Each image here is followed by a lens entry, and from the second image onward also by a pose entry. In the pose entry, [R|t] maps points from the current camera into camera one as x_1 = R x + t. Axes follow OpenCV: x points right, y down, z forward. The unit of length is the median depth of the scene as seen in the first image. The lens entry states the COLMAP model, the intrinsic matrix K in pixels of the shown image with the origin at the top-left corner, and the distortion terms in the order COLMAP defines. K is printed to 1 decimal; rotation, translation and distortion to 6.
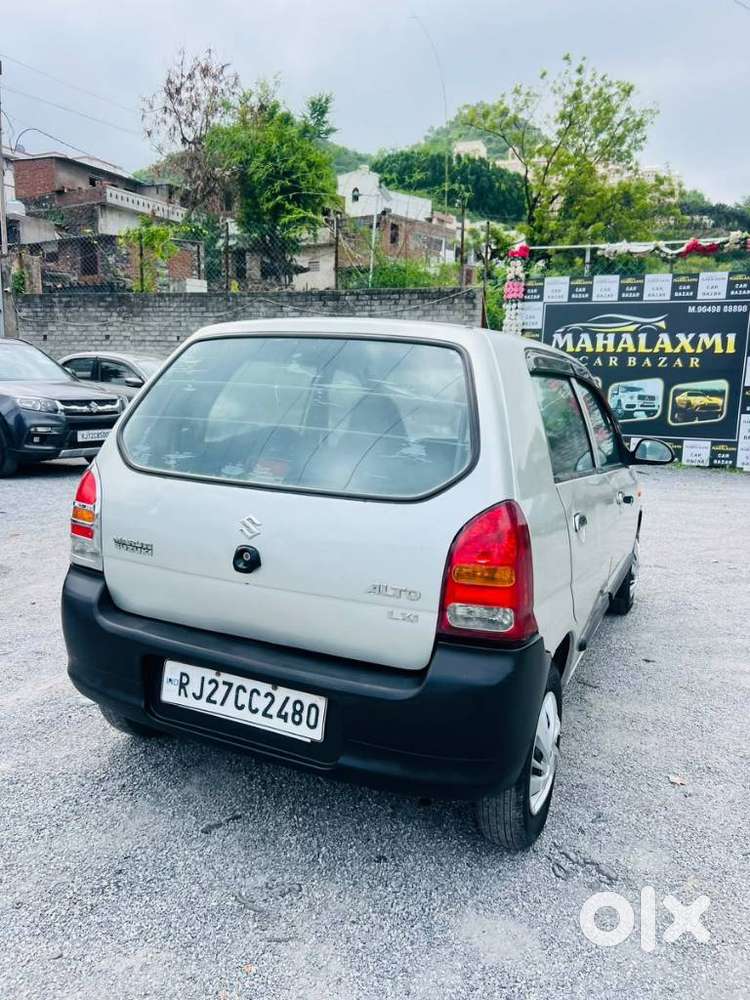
lens RADIAL K [[752.2, 0, 374.7], [0, 752.2, 504.1], [0, 0, 1]] dist [0.028840, -0.033434]
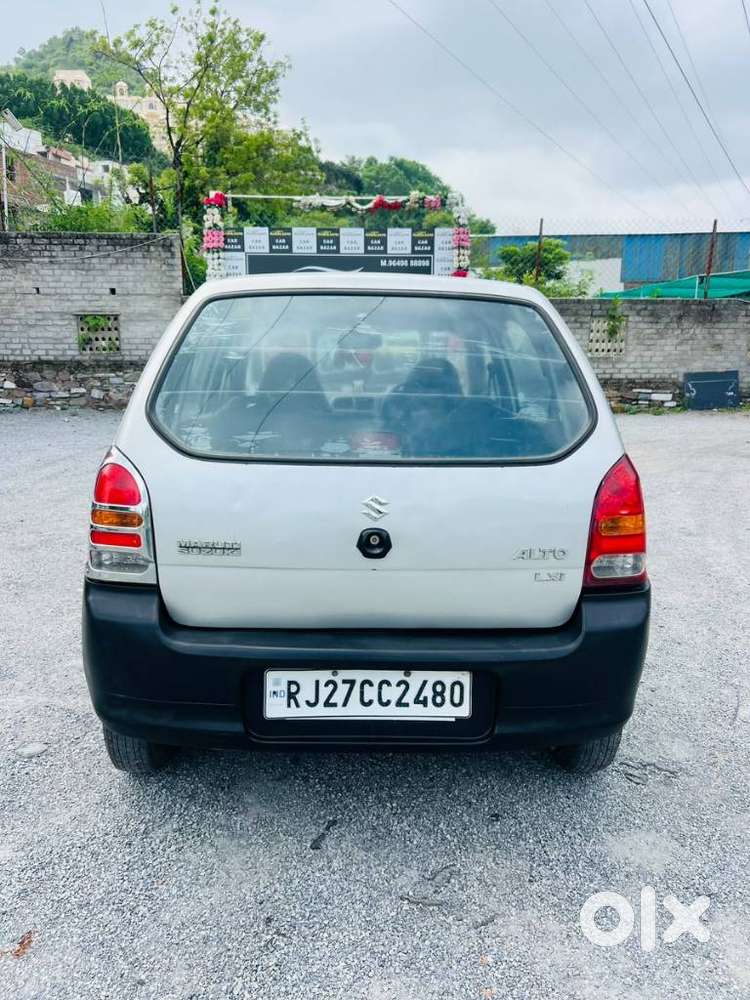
lens RADIAL K [[749.4, 0, 375.0], [0, 749.4, 500.0], [0, 0, 1]] dist [0.038868, -0.055680]
pose [[0.895295, -0.119040, 0.429274, -0.091104], [0.094064, 0.992425, 0.079024, -0.008251], [-0.435429, -0.030371, 0.899710, 0.030558]]
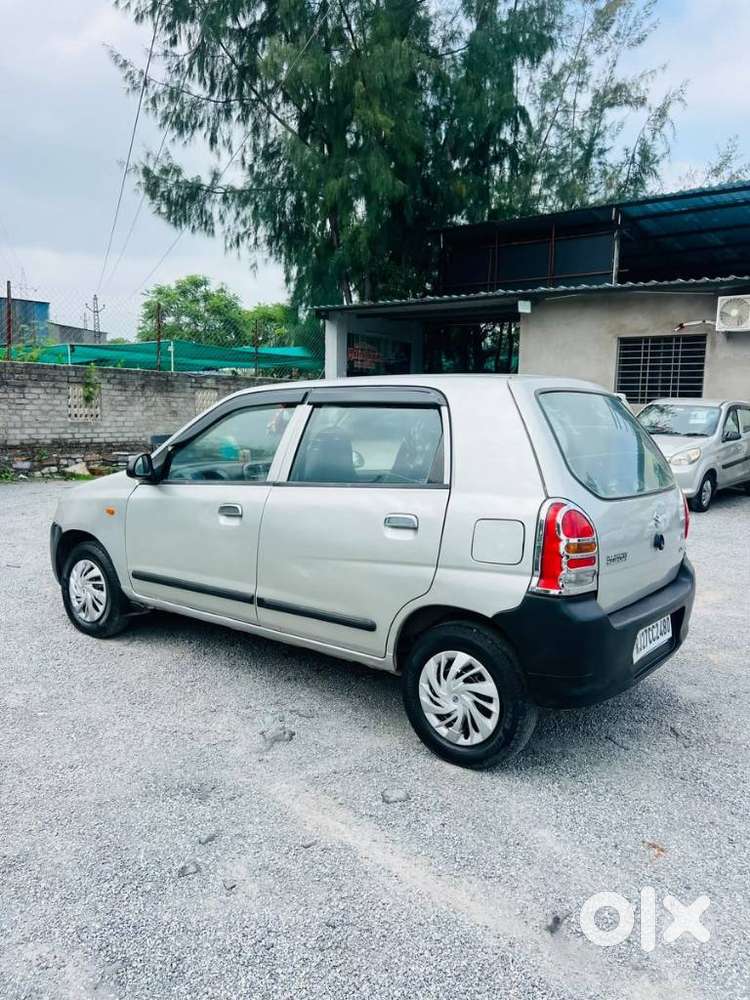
lens RADIAL K [[749.4, 0, 375.0], [0, 749.4, 500.0], [0, 0, 1]] dist [0.038868, -0.055680]
pose [[0.231744, -0.140905, 0.962518, -0.292895], [0.142531, 0.983694, 0.109688, -0.043260], [-0.962278, 0.111769, 0.248049, 0.191805]]
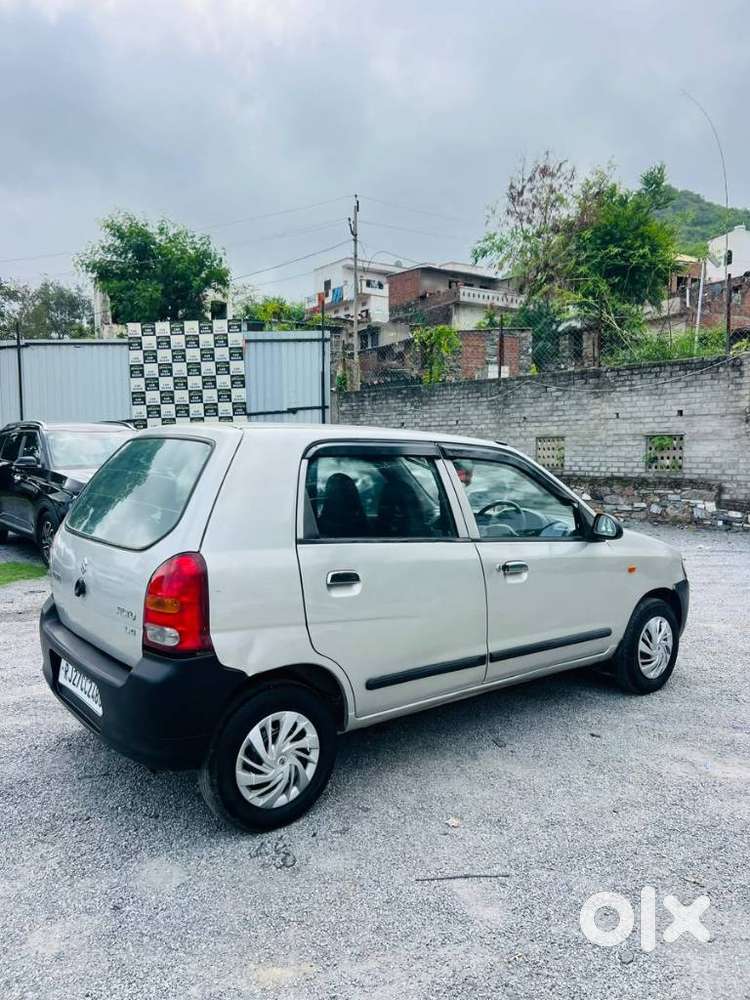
lens RADIAL K [[752.2, 0, 374.7], [0, 752.2, 504.1], [0, 0, 1]] dist [0.028840, -0.033434]
pose [[0.889557, 0.002687, -0.456816, 0.169930], [-0.048504, 0.994886, -0.088599, 0.001884], [0.454241, 0.100972, 0.885138, -0.014397]]
